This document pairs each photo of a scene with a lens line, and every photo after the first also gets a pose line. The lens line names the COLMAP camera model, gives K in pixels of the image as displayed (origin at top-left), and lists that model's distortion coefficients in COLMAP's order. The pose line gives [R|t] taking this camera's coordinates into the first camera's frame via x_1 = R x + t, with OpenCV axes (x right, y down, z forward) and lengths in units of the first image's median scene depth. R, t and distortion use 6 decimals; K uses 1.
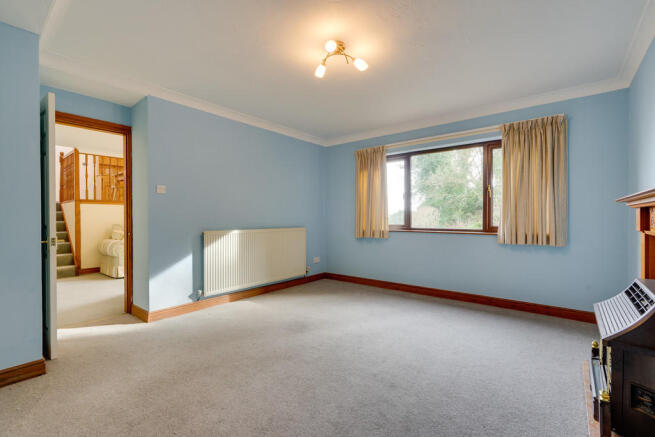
lens RADIAL K [[294.6, 0, 329.7], [0, 294.6, 215.7], [0, 0, 1]] dist [-0.002601, 0.000979]
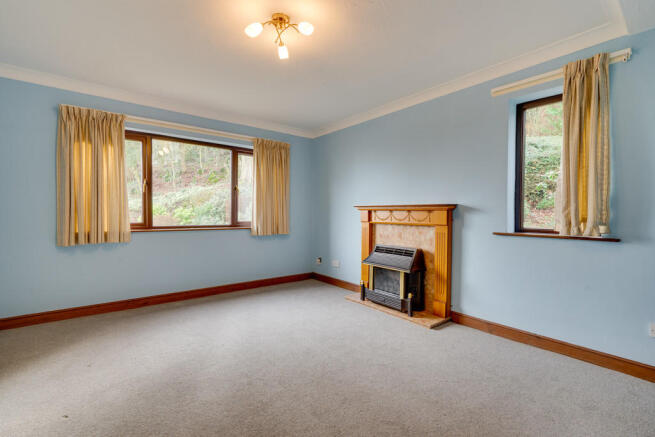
lens RADIAL K [[294.6, 0, 327.8], [0, 294.6, 218.6], [0, 0, 1]] dist [-0.002601, 0.000979]
pose [[0.211519, -0.014758, 0.977262, -0.495041], [-0.013685, 0.999743, 0.018060, -0.002157], [-0.977278, -0.017194, 0.211263, 0.407107]]
